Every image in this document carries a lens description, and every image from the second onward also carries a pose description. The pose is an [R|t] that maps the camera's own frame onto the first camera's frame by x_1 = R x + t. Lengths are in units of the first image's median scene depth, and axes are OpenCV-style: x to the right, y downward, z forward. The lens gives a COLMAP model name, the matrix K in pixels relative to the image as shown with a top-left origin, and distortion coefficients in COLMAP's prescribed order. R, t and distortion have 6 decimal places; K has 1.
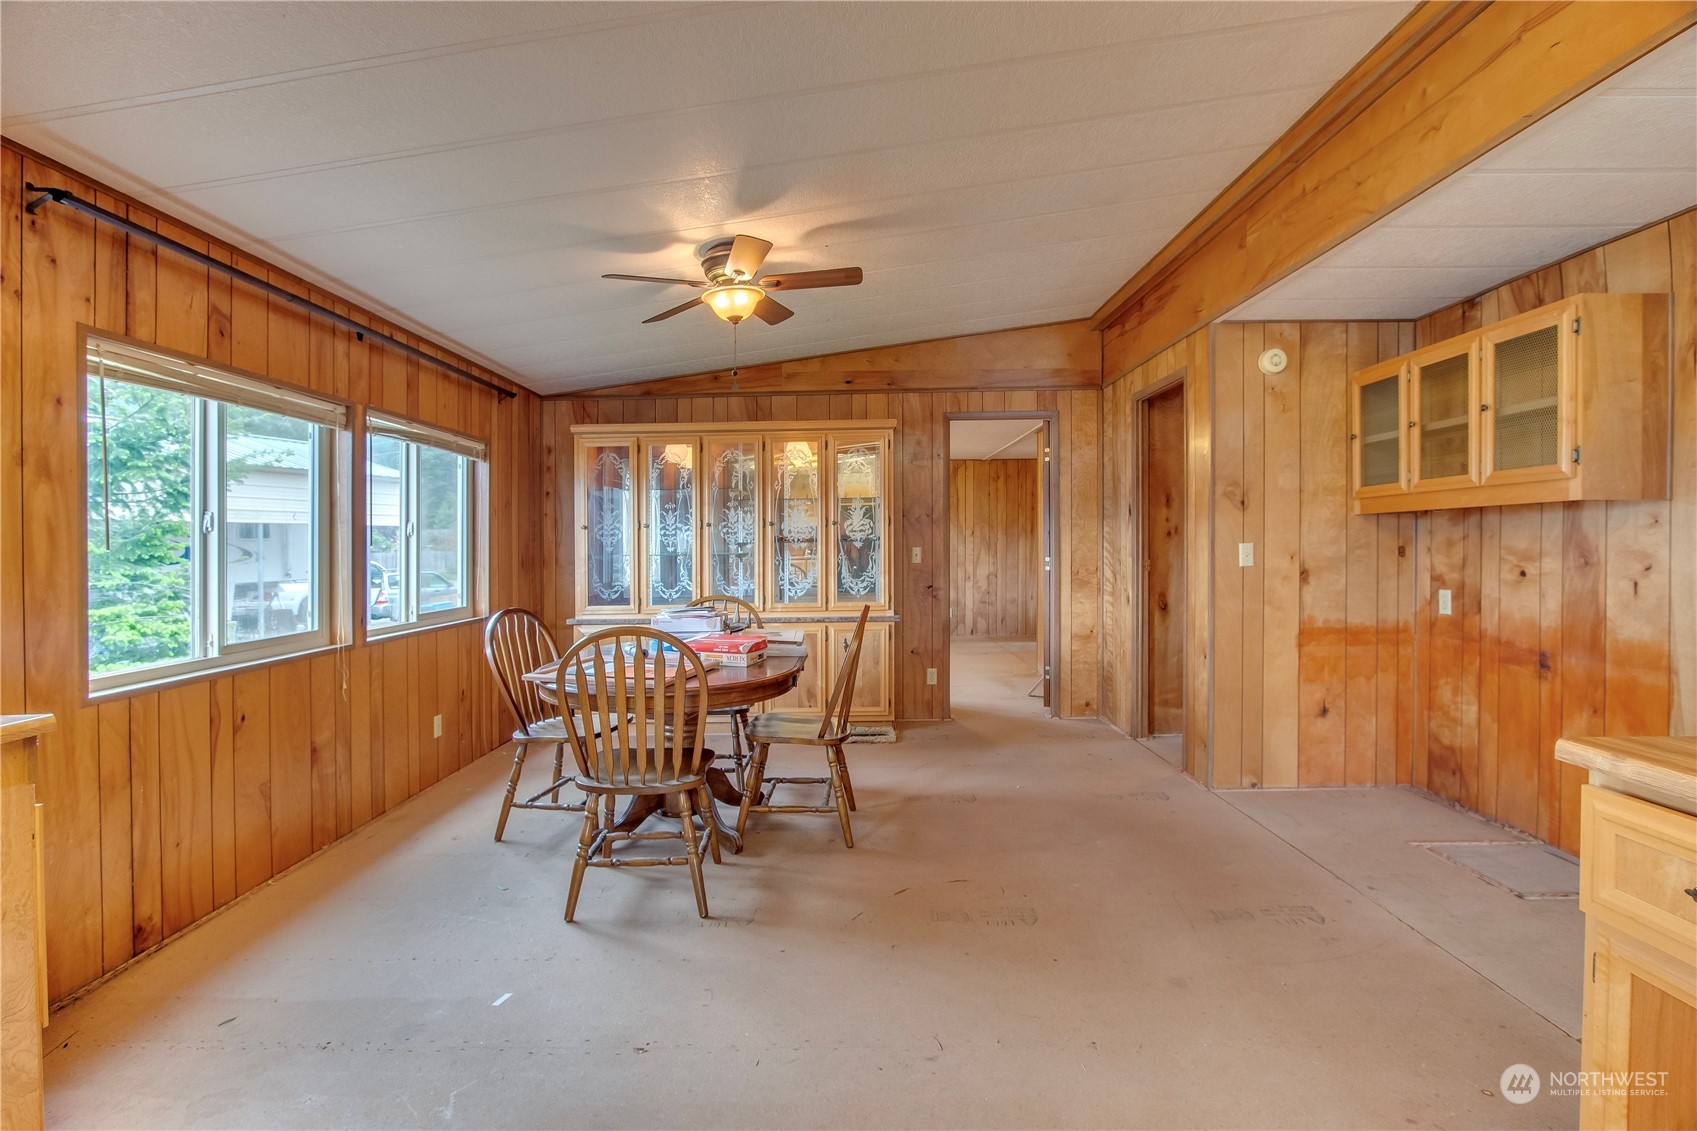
lens RADIAL K [[818.1, 0, 845.0], [0, 818.1, 592.5], [0, 0, 1]] dist [-0.005244, 0.000295]
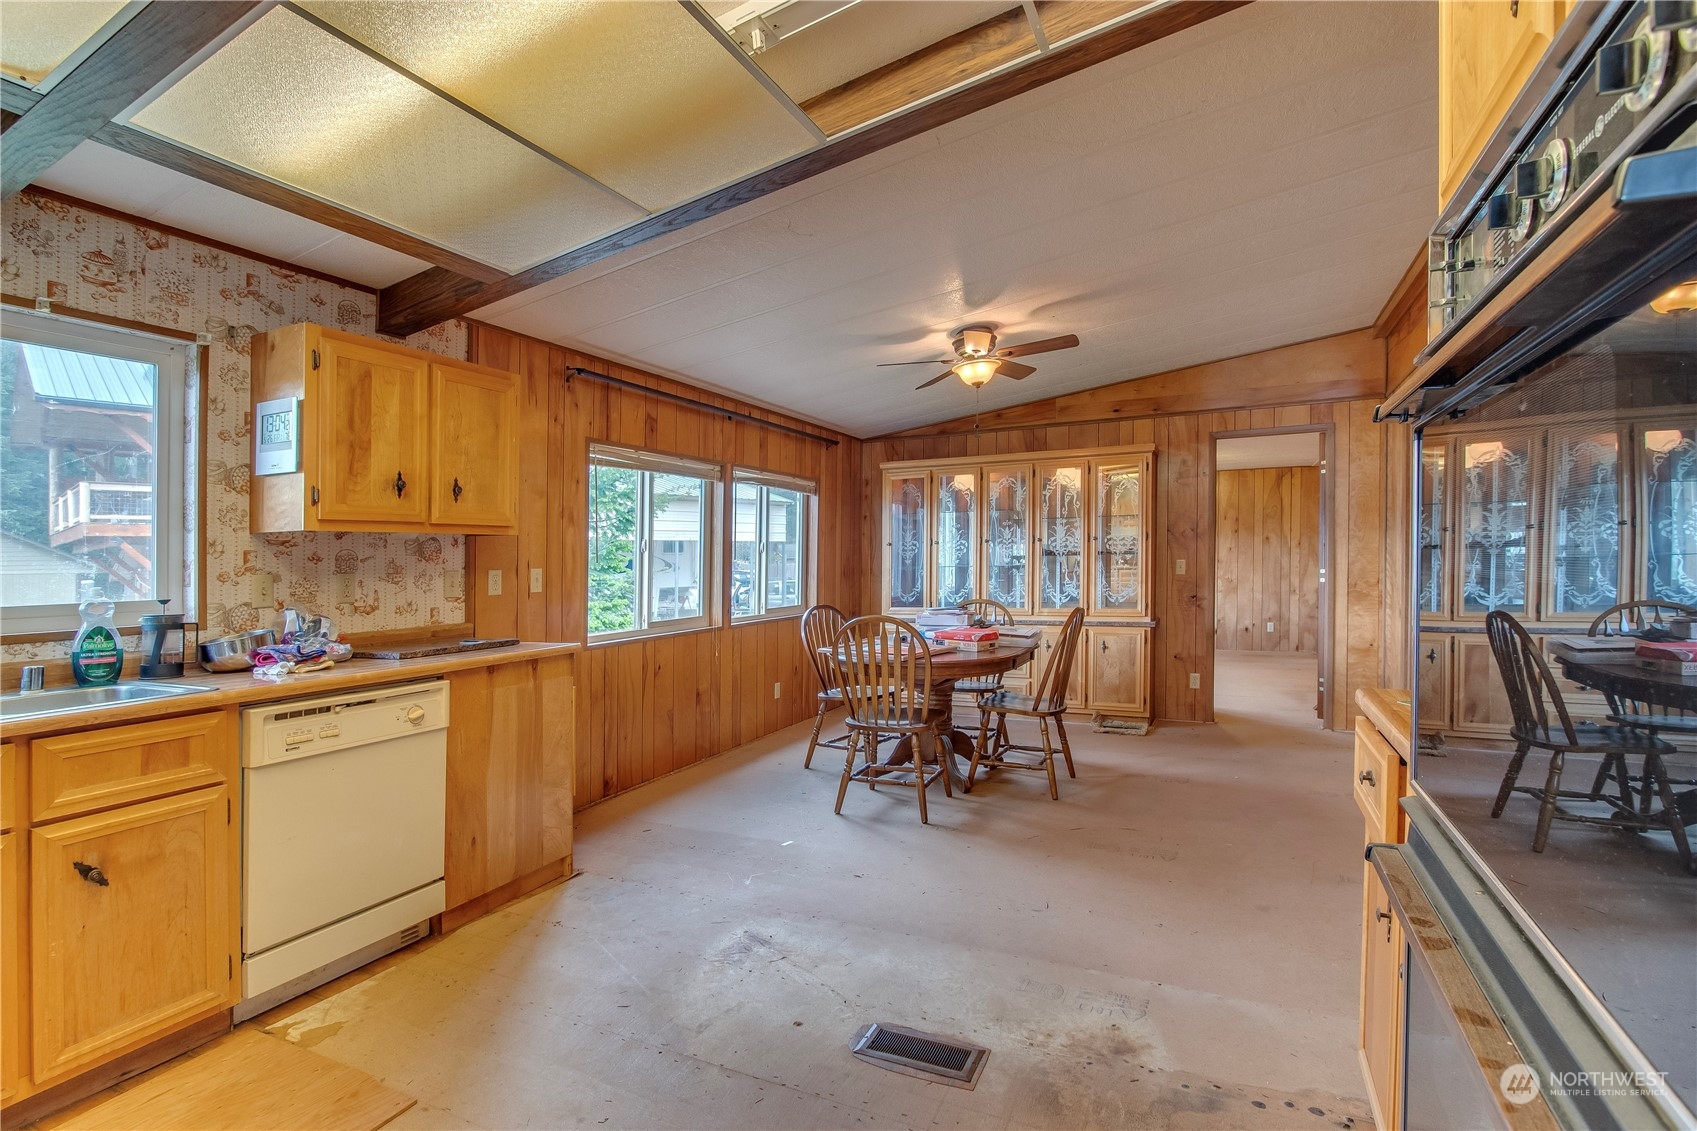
lens RADIAL K [[843.8, 0, 847.3], [0, 843.8, 614.8], [0, 0, 1]] dist [0.012038, -0.000074]
pose [[0.910814, 0.025350, -0.412037, 0.209223], [-0.020698, 0.999662, 0.015751, 0.012289], [0.412297, -0.005818, 0.911031, -0.268573]]
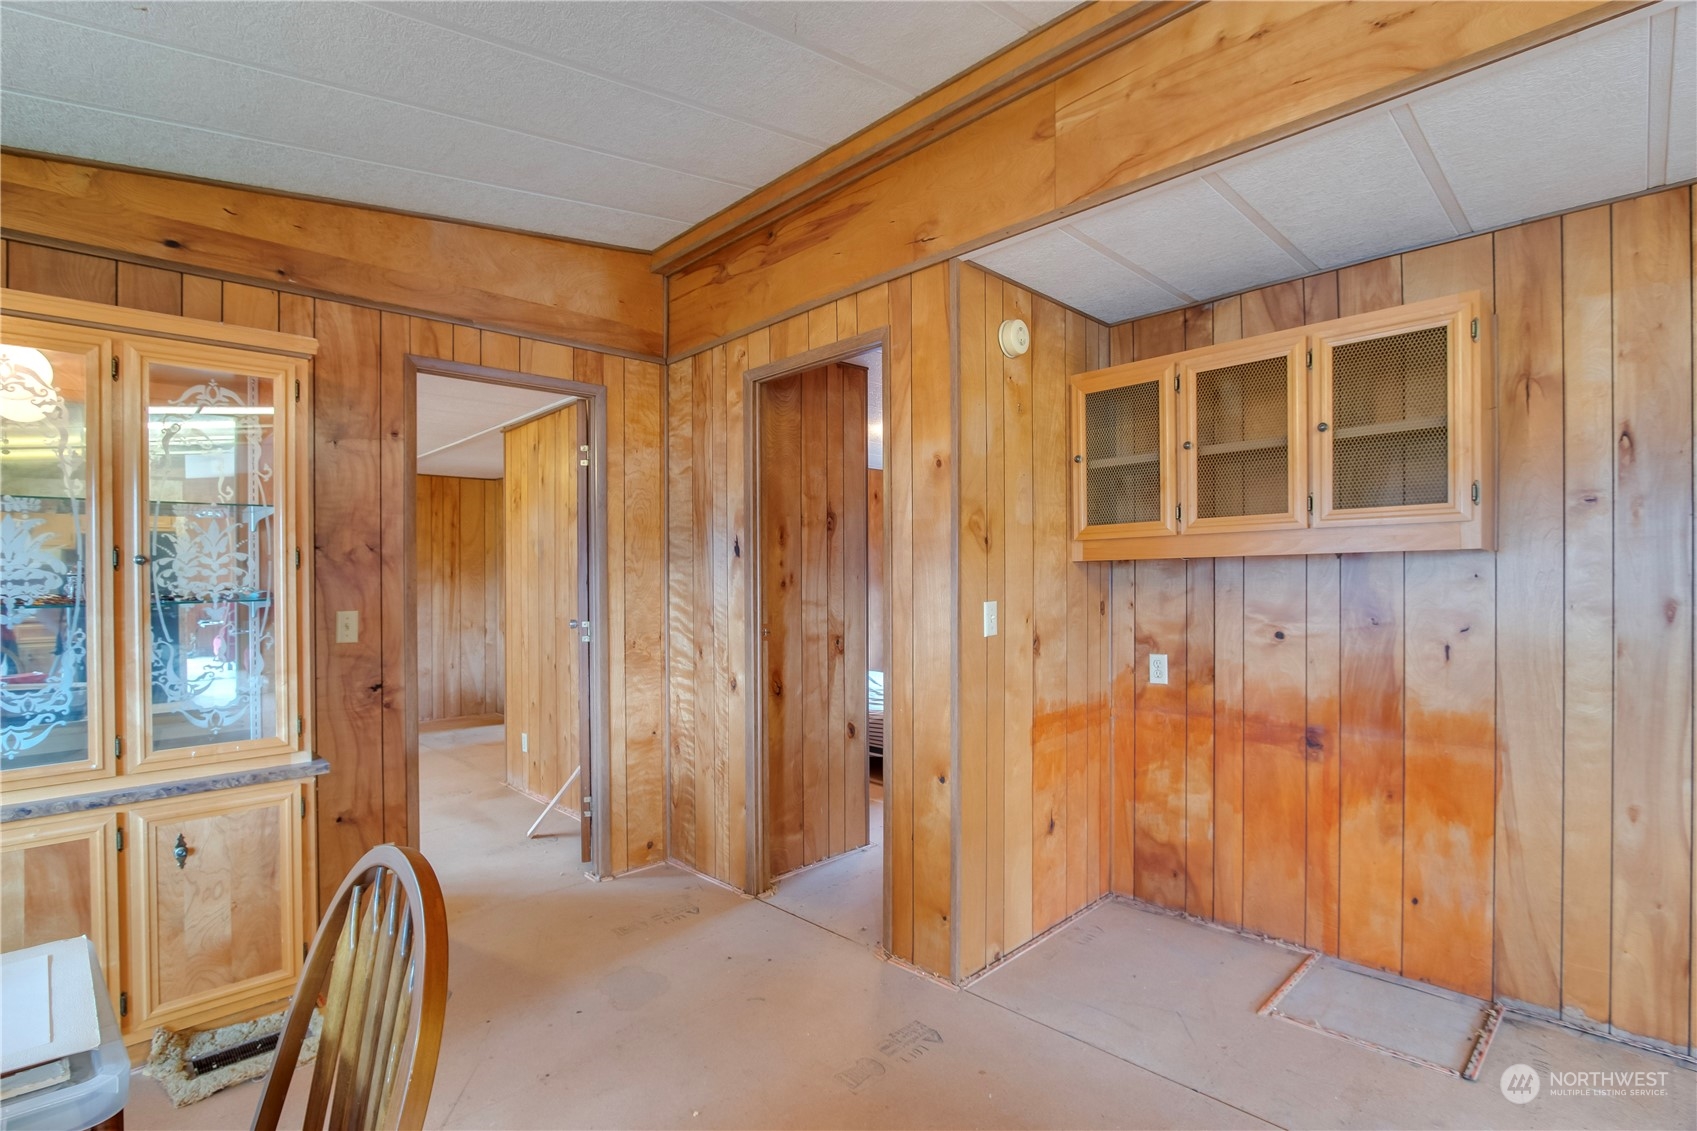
lens RADIAL K [[792.1, 0, 840.0], [0, 792.1, 592.7], [0, 0, 1]] dist [-0.021798, 0.000255]
pose [[0.709359, -0.010261, 0.704773, -0.052385], [0.045851, 0.998448, -0.031613, -0.052917], [-0.703355, 0.054739, 0.708728, 0.632135]]
